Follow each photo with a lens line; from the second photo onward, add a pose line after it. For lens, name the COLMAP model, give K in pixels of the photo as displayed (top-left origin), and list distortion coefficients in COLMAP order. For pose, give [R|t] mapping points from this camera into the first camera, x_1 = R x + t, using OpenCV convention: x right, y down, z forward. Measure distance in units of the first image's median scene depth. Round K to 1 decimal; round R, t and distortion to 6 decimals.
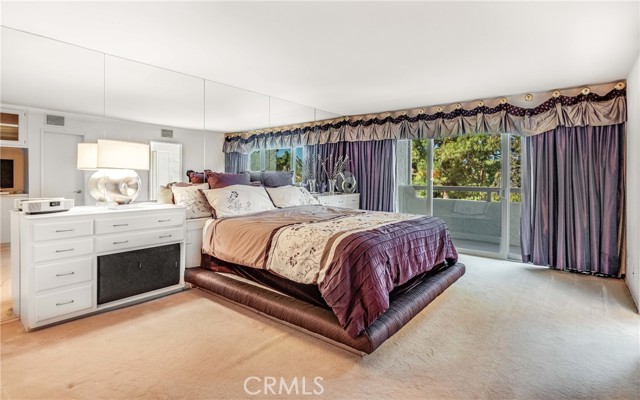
lens RADIAL K [[318.2, 0, 321.6], [0, 318.2, 178.4], [0, 0, 1]] dist [-0.003904, -0.001603]
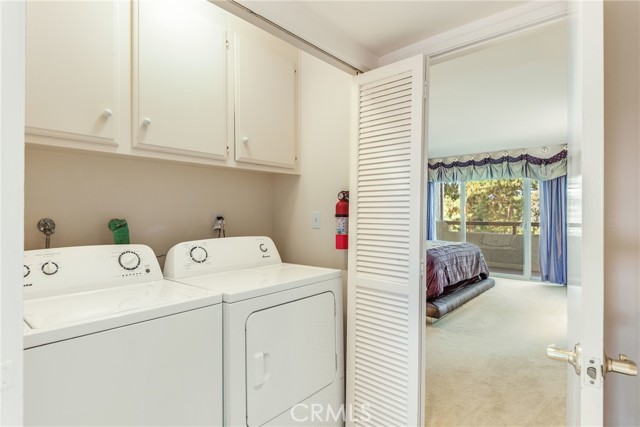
lens RADIAL K [[325.3, 0, 326.1], [0, 325.3, 210.0], [0, 0, 1]] dist [-0.001699, -0.000215]
pose [[0.998890, -0.005320, -0.046811, -0.140983], [0.004585, 0.999865, -0.015790, -0.000582], [0.046889, 0.015558, 0.998779, -0.297034]]
